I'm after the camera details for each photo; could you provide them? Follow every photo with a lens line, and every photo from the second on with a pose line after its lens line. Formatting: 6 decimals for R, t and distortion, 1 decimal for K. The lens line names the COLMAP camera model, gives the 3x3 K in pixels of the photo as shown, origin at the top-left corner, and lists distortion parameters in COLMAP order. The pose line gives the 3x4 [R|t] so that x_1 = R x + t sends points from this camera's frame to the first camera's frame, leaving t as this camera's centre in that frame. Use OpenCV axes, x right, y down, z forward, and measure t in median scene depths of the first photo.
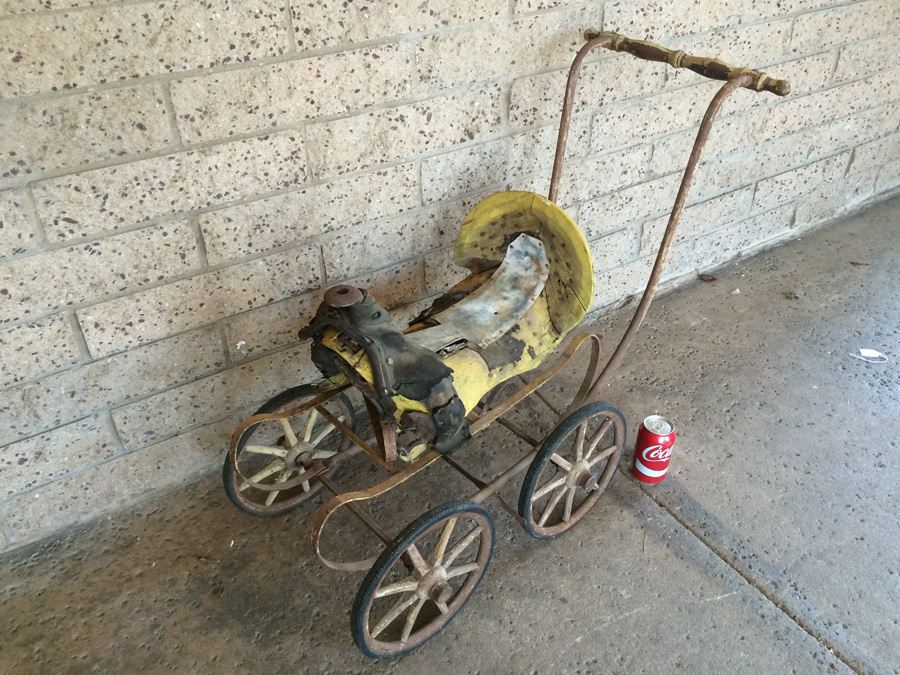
lens RADIAL K [[771.5, 0, 452.1], [0, 771.5, 337.7], [0, 0, 1]] dist [0.083180, -0.115556]
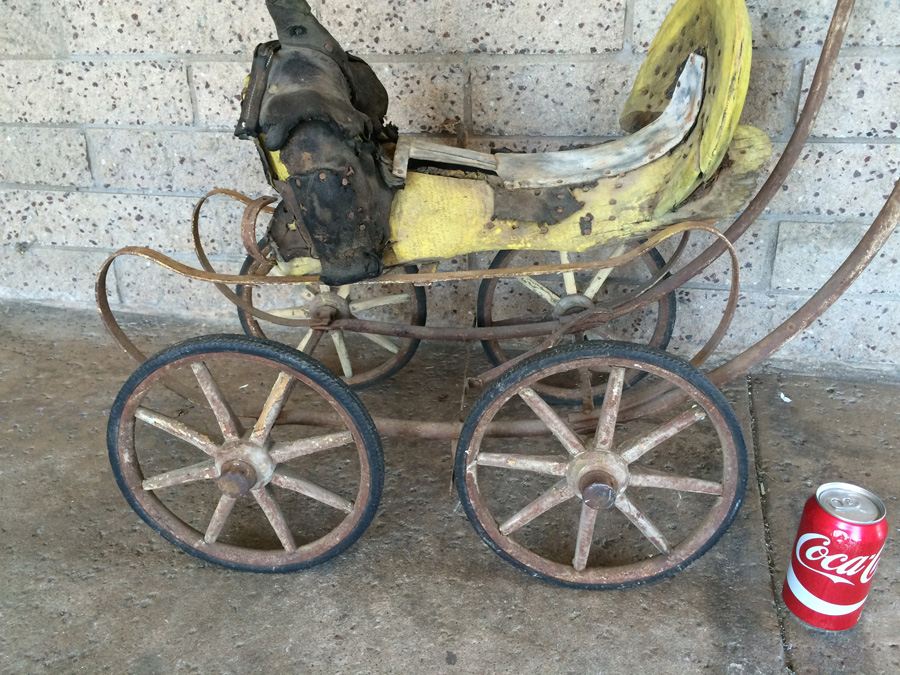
lens RADIAL K [[771.5, 0, 448.9], [0, 771.5, 336.2], [0, 0, 1]] dist [0.083180, -0.115556]
pose [[0.678020, 0.301957, -0.670157, 0.423471], [-0.402768, 0.915289, 0.004914, 0.126904], [0.614871, 0.266586, 0.742203, 0.521477]]
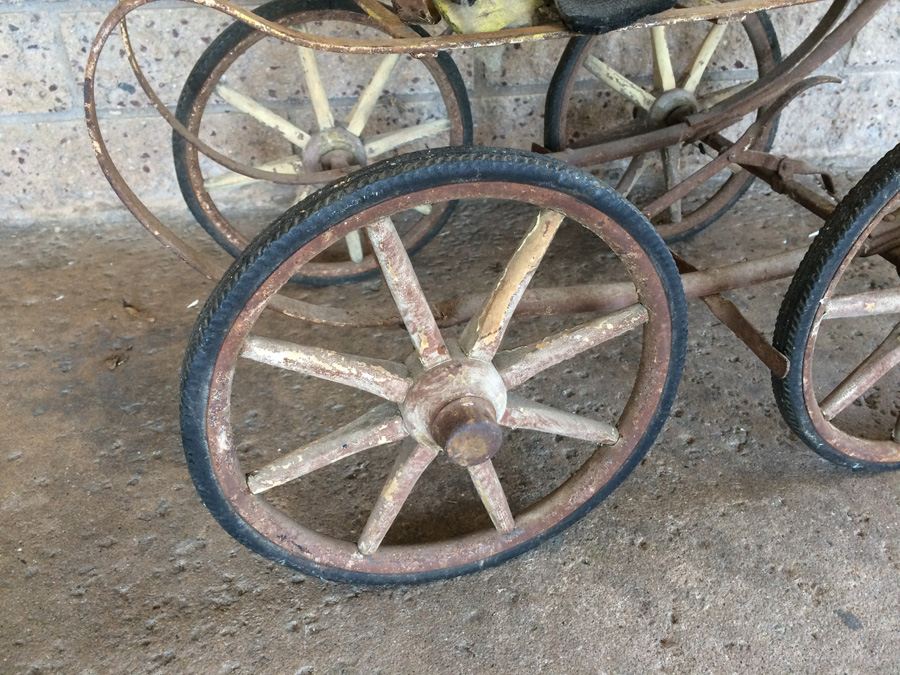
lens RADIAL K [[771.5, 0, 451.0], [0, 771.5, 338.2], [0, 0, 1]] dist [0.083180, -0.115556]
pose [[0.904498, 0.227297, -0.360860, 0.077963], [-0.235751, 0.971585, 0.021065, 0.242962], [0.355394, 0.066020, 0.932382, 0.587600]]
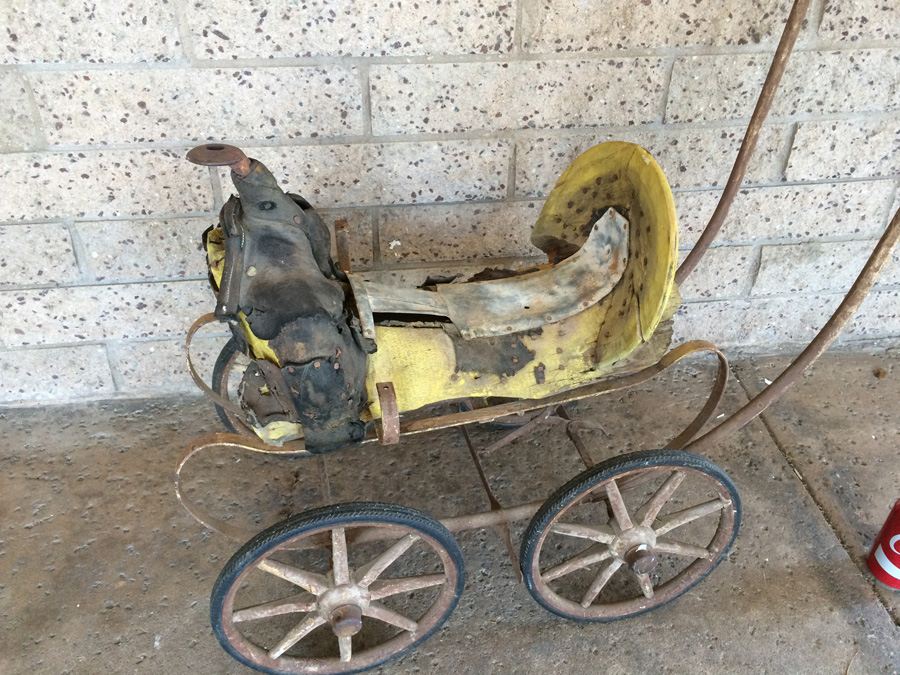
lens RADIAL K [[771.5, 0, 449.6], [0, 771.5, 335.9], [0, 0, 1]] dist [0.083180, -0.115556]
pose [[0.903654, 0.260206, -0.340150, 0.095202], [-0.260638, 0.964373, 0.045301, 0.053588], [0.339819, 0.047720, 0.939279, 0.255433]]
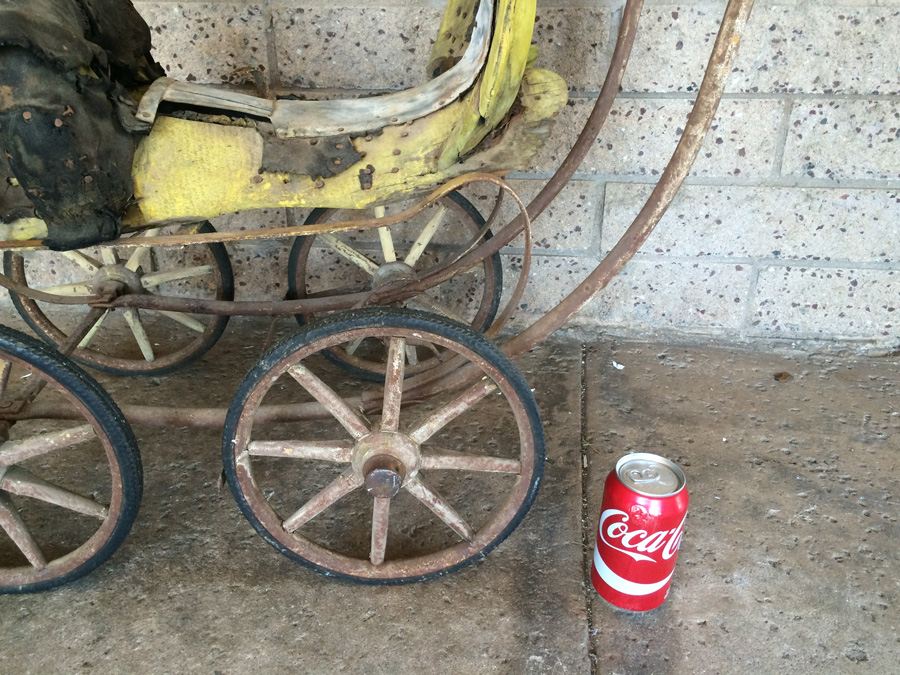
lens RADIAL K [[771.5, 0, 451.6], [0, 771.5, 335.9], [0, 0, 1]] dist [0.083180, -0.115556]
pose [[0.767400, 0.296832, -0.568320, 0.443011], [-0.374421, 0.927012, -0.021404, 0.100393], [0.520486, 0.229216, 0.822529, 0.618754]]
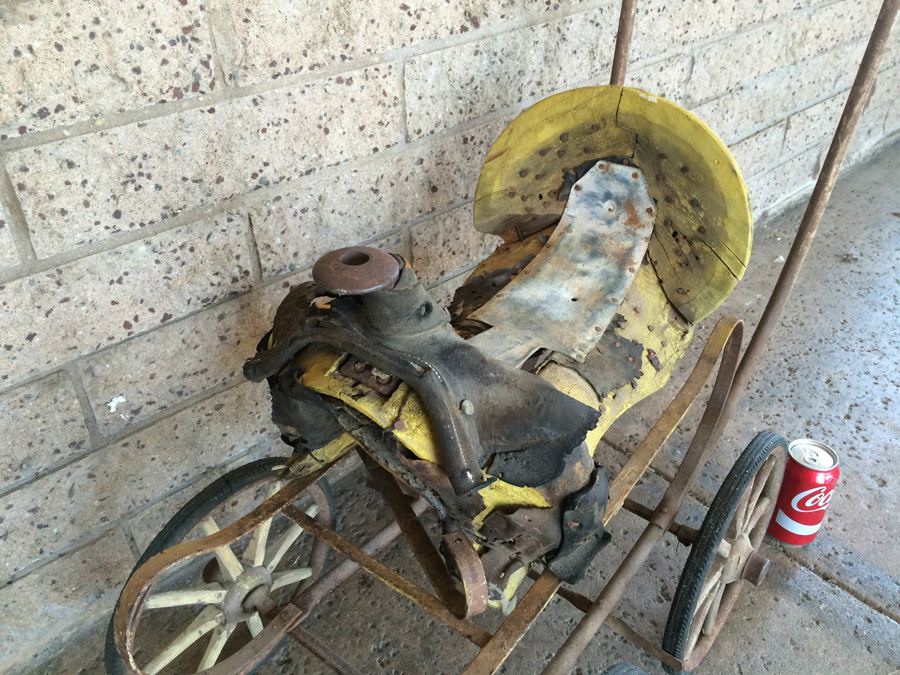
lens RADIAL K [[771.5, 0, 450.4], [0, 771.5, 337.1], [0, 0, 1]] dist [0.083180, -0.115556]
pose [[0.984390, -0.101690, 0.143648, -0.120468], [0.105465, 0.994244, -0.018895, -0.002704], [-0.140900, 0.033749, 0.989448, 0.439727]]
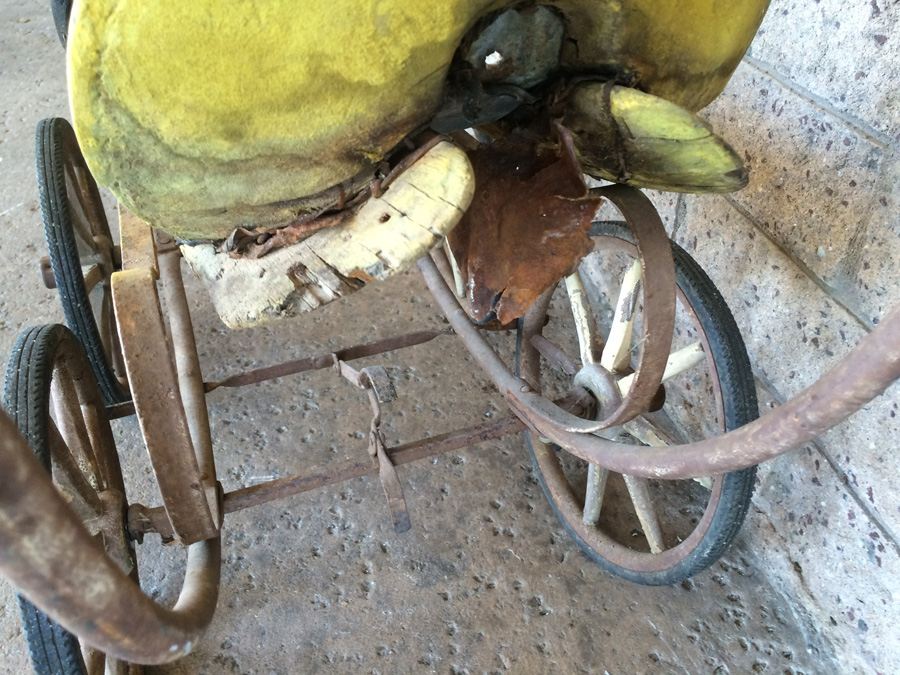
lens RADIAL K [[771.5, 0, 450.4], [0, 771.5, 340.4], [0, 0, 1]] dist [0.083180, -0.115556]
pose [[-0.373290, 0.557345, -0.741634, 0.313426], [-0.540824, 0.518791, 0.662091, -0.199474], [0.753766, 0.648246, 0.107766, 1.039320]]
